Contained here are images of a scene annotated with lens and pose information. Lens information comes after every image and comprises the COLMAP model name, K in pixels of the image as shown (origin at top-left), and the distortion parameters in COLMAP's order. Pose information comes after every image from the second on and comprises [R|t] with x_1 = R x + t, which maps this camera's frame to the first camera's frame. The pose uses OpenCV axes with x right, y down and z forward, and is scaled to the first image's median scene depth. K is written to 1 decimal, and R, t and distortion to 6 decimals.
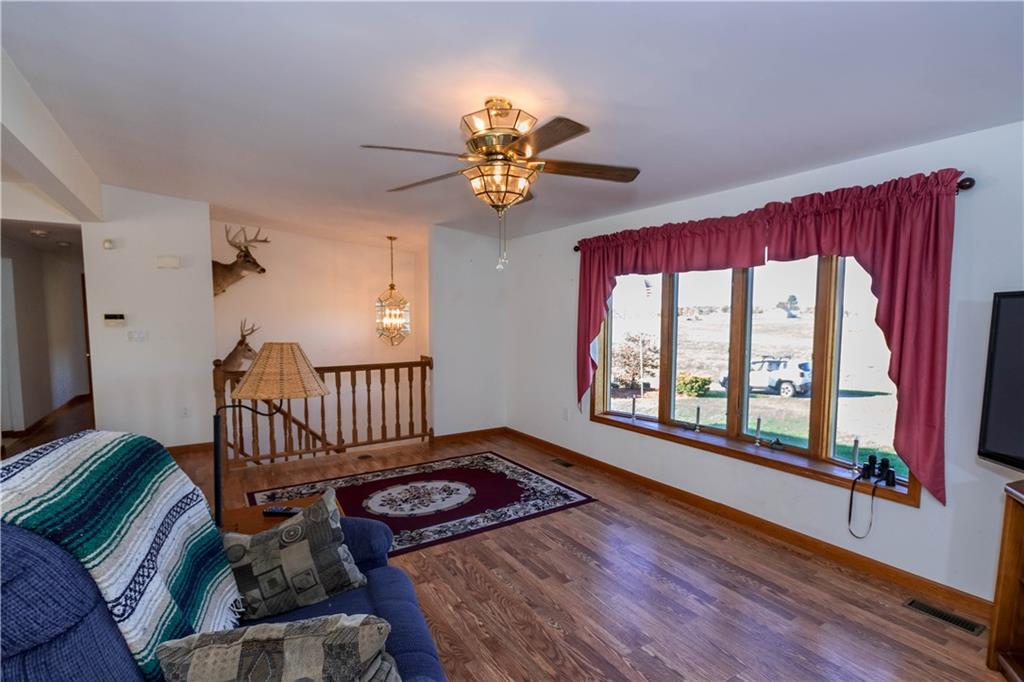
lens RADIAL K [[482.9, 0, 512.1], [0, 482.9, 348.2], [0, 0, 1]] dist [-0.018473, 0.001109]
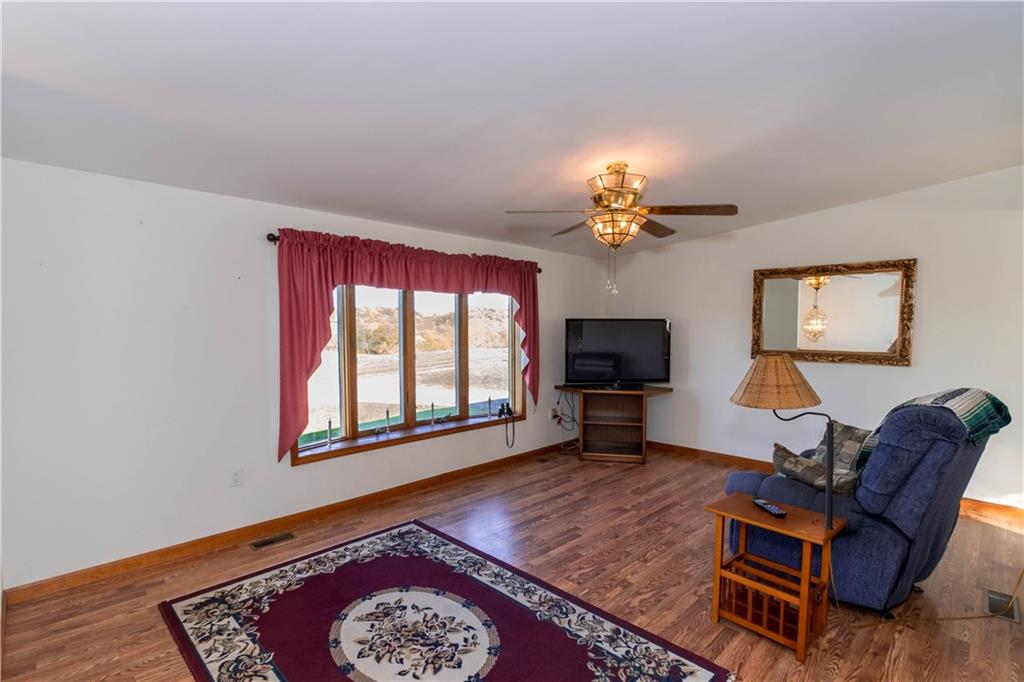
lens RADIAL K [[482.9, 0, 508.1], [0, 482.9, 338.9], [0, 0, 1]] dist [-0.018473, 0.001109]
pose [[-0.204736, -0.028869, 0.978392, -0.830779], [0.064960, 0.996961, 0.043010, -0.077947], [-0.976659, 0.072362, -0.202238, 1.036991]]
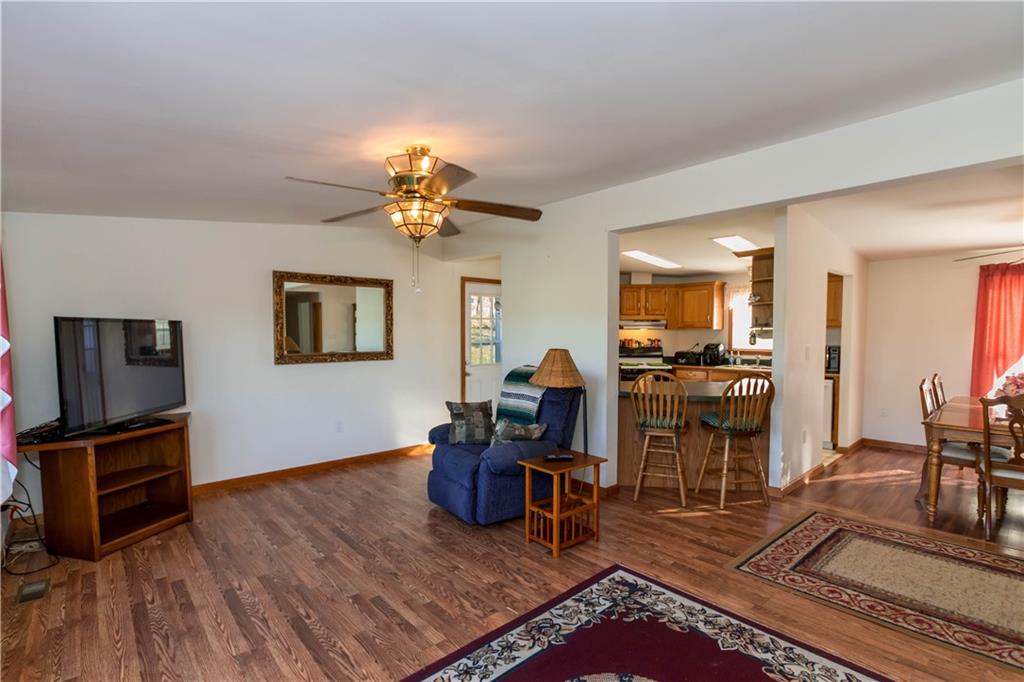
lens RADIAL K [[482.9, 0, 506.0], [0, 482.9, 339.6], [0, 0, 1]] dist [-0.018473, 0.001109]
pose [[-0.989110, 0.001379, -0.147169, -0.039292], [-0.011420, 0.996222, 0.086090, -0.102646], [0.146732, 0.086833, -0.985358, 1.452339]]
